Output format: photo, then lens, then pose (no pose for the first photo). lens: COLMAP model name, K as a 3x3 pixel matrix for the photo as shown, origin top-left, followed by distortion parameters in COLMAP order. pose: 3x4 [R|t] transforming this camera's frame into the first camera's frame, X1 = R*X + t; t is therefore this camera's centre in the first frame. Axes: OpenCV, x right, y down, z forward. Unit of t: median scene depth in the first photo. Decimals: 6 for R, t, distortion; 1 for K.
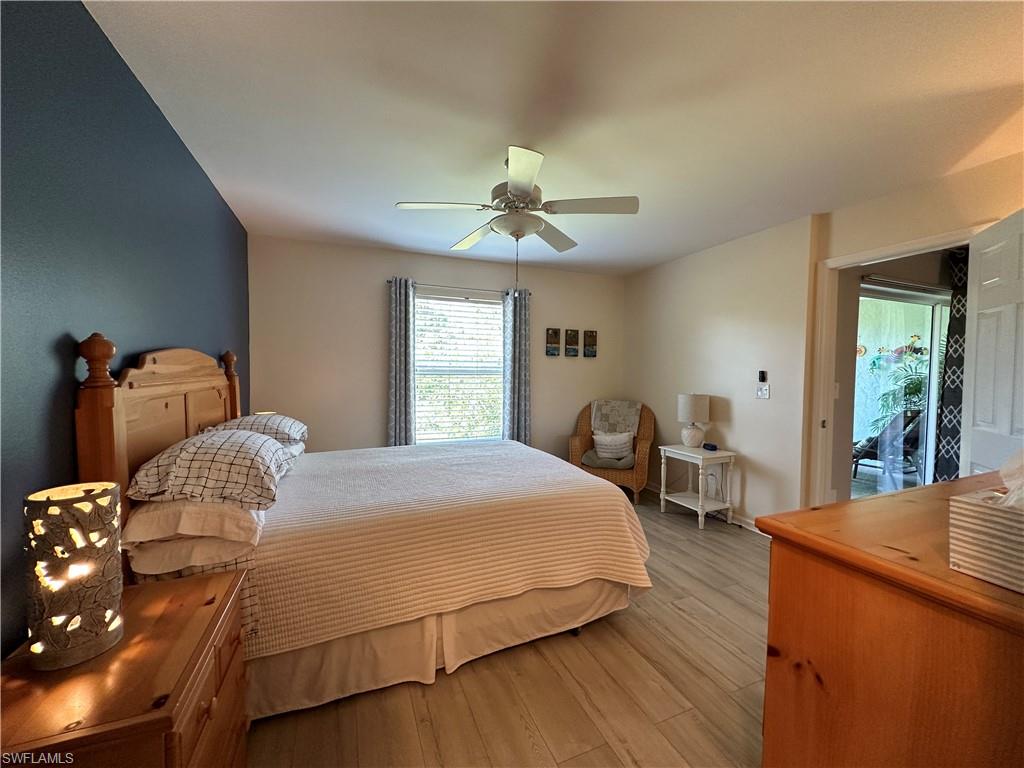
lens RADIAL K [[408.7, 0, 517.9], [0, 408.7, 385.0], [0, 0, 1]] dist [-0.001493, -0.000057]
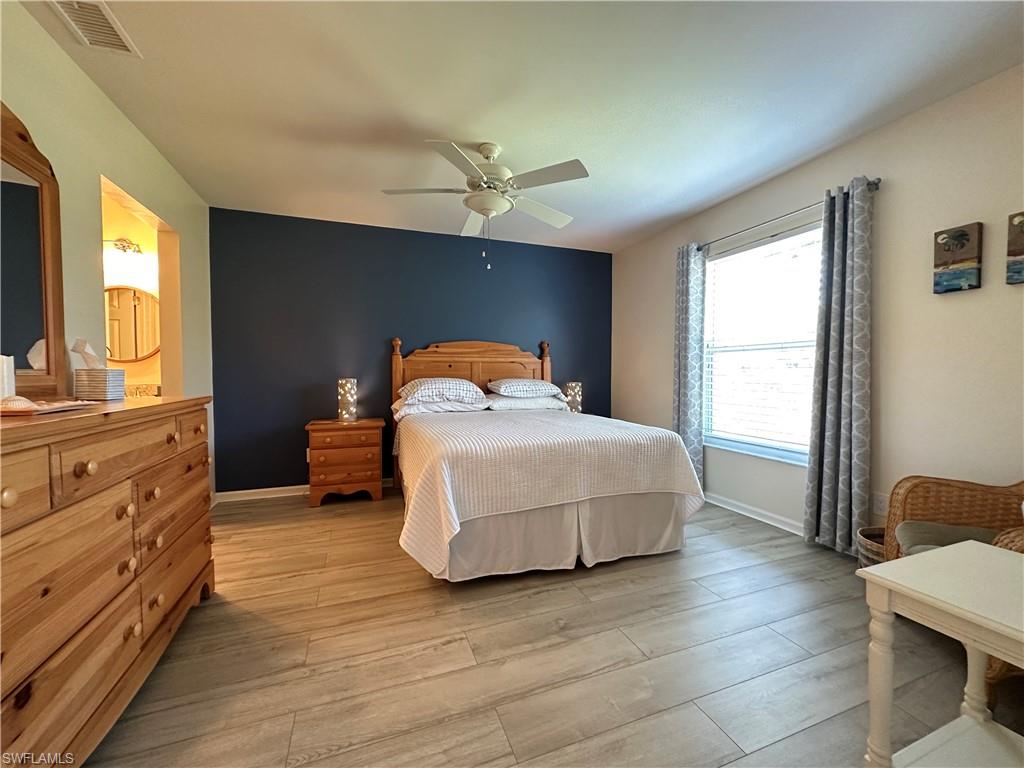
lens RADIAL K [[408.7, 0, 514.3], [0, 408.7, 386.8], [0, 0, 1]] dist [-0.001493, -0.000057]
pose [[-0.052962, 0.030191, -0.998140, 1.012889], [-0.032795, 0.998951, 0.031956, 0.058503], [0.998058, 0.034426, -0.051916, 1.040841]]
